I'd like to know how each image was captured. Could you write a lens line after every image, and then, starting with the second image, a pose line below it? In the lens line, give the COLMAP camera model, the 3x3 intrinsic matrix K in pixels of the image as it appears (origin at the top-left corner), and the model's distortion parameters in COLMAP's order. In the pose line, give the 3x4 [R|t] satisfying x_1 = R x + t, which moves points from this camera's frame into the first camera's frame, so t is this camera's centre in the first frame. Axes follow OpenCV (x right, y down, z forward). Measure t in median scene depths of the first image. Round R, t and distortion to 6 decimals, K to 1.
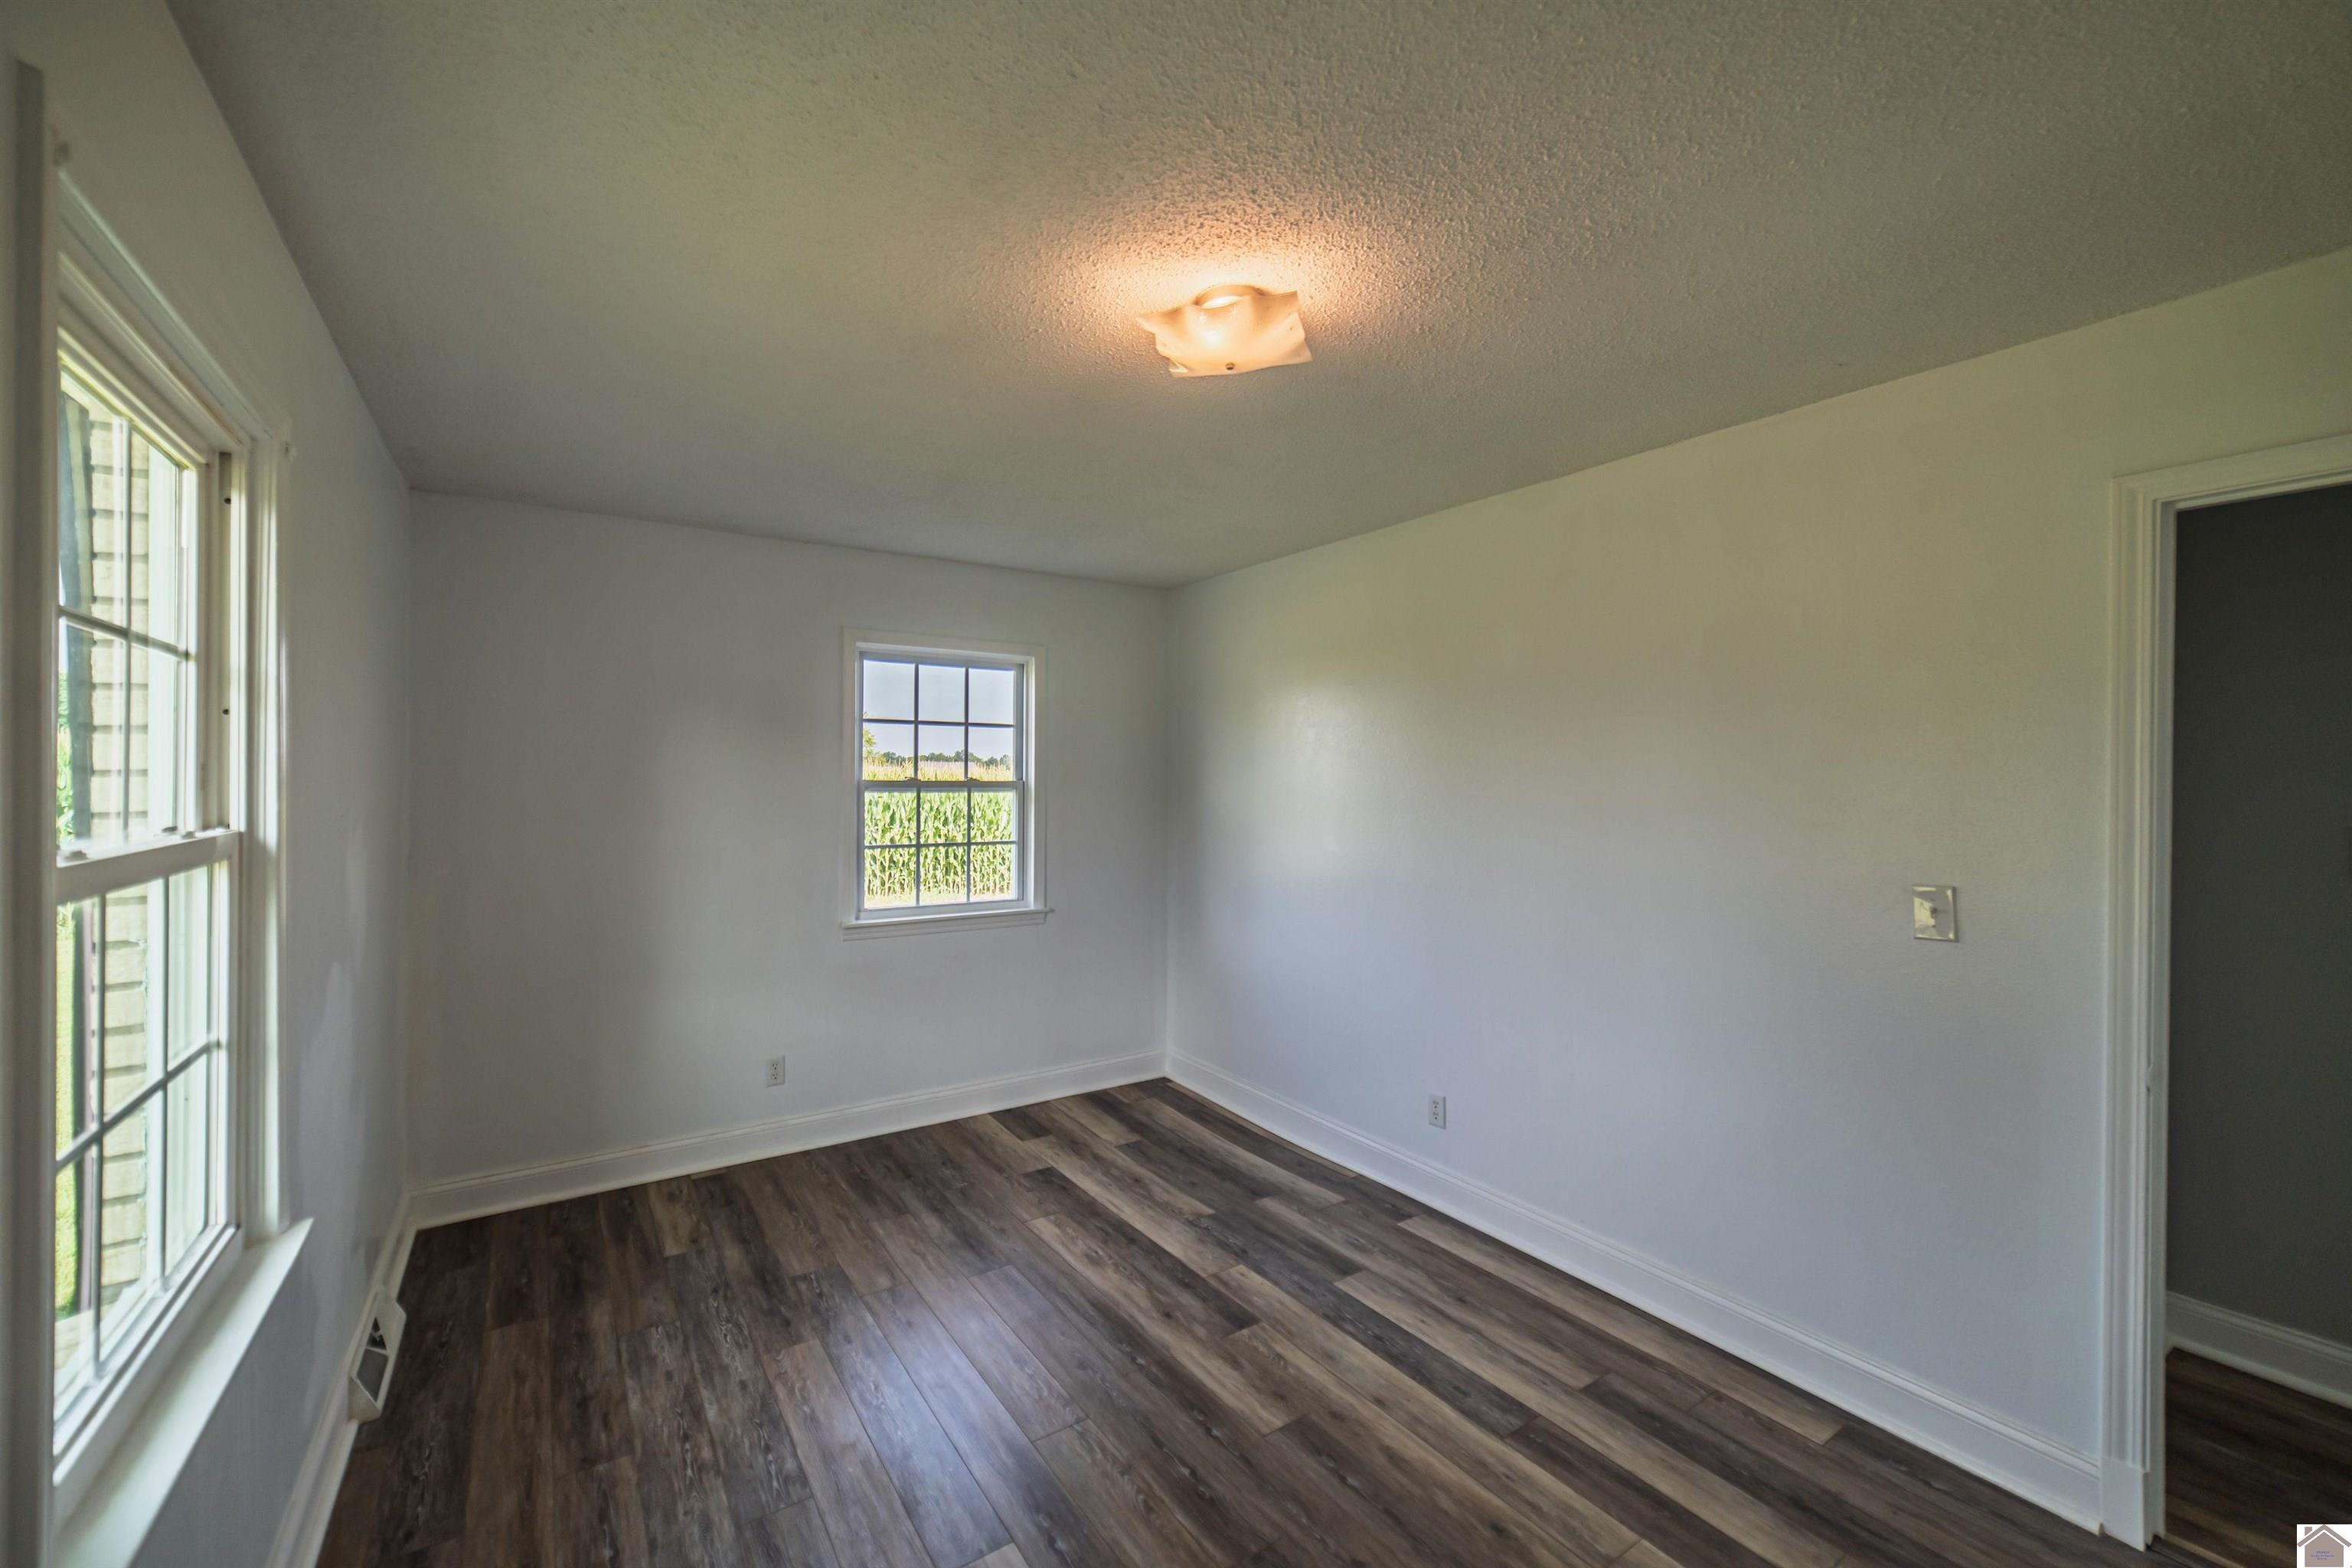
lens RADIAL K [[896.9, 0, 1176.0], [0, 896.9, 797.0], [0, 0, 1]] dist [-0.001898, 0.001010]
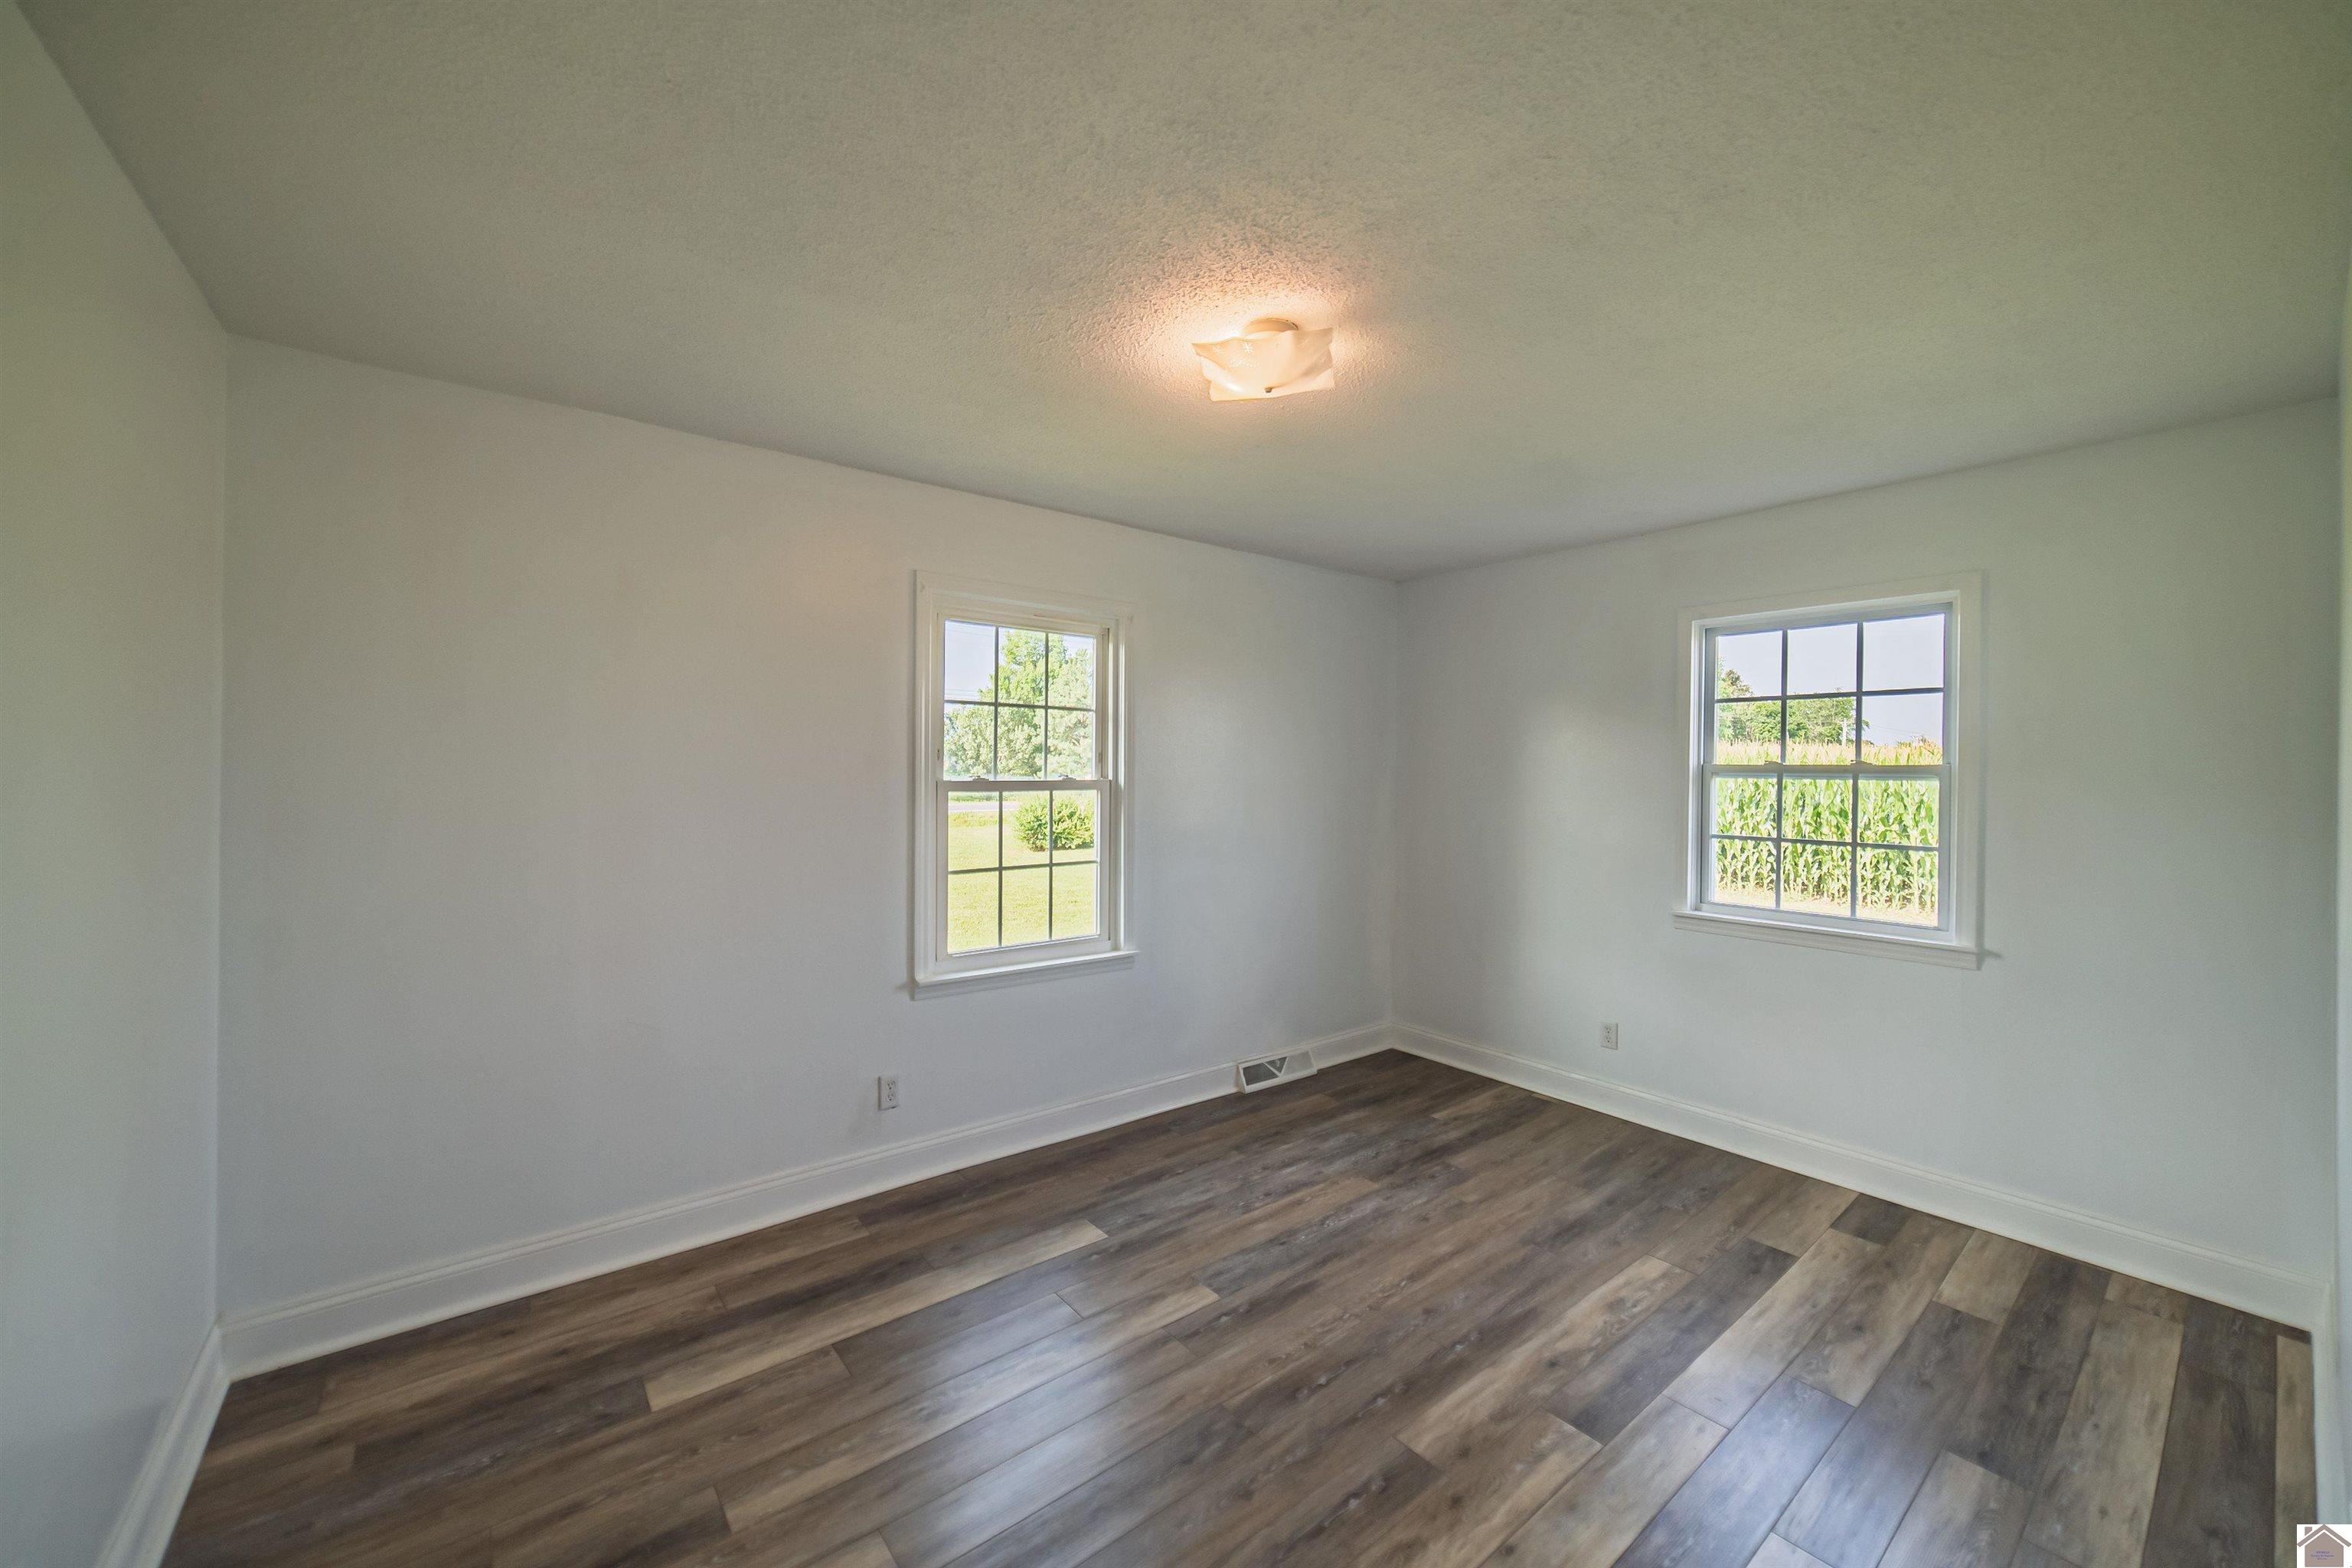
lens RADIAL K [[905.7, 0, 1182.3], [0, 905.7, 773.3], [0, 0, 1]] dist [0.002139, 0.000757]
pose [[0.096808, -0.001561, -0.995302, 0.653909], [-0.027860, 0.999603, -0.004278, 0.012048], [0.994913, 0.028143, 0.096726, 0.418729]]
